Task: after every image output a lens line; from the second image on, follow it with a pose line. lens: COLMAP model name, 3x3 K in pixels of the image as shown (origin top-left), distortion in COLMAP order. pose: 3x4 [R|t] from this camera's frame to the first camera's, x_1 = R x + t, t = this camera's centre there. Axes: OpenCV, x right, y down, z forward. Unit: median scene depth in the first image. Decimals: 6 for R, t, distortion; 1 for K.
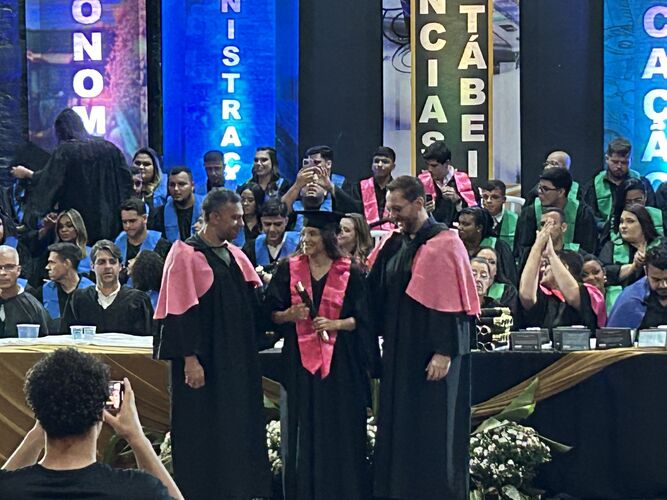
lens RADIAL K [[2566.9, 0, 333.5], [0, 2566.9, 250.0], [0, 0, 1]] dist [0.255392, -1.148979]
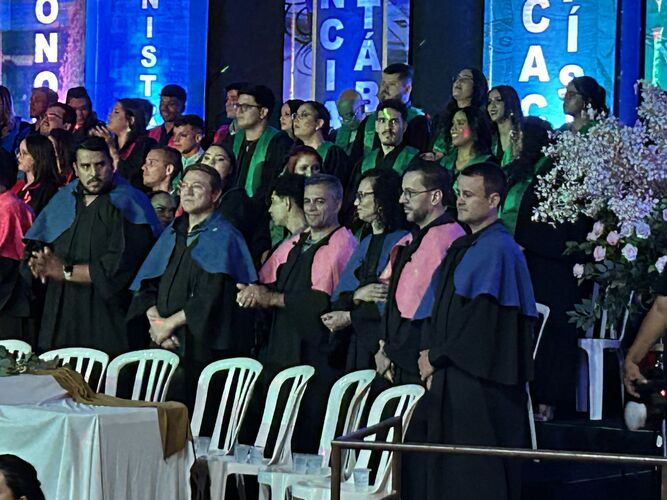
lens RADIAL K [[2566.9, 0, 333.5], [0, 2566.9, 250.0], [0, 0, 1]] dist [0.255392, -1.148979]
pose [[0.875273, 0.036118, -0.482278, 0.464217], [-0.049400, 0.998669, -0.014863, 0.004123], [0.481099, 0.036833, 0.875892, 0.228623]]
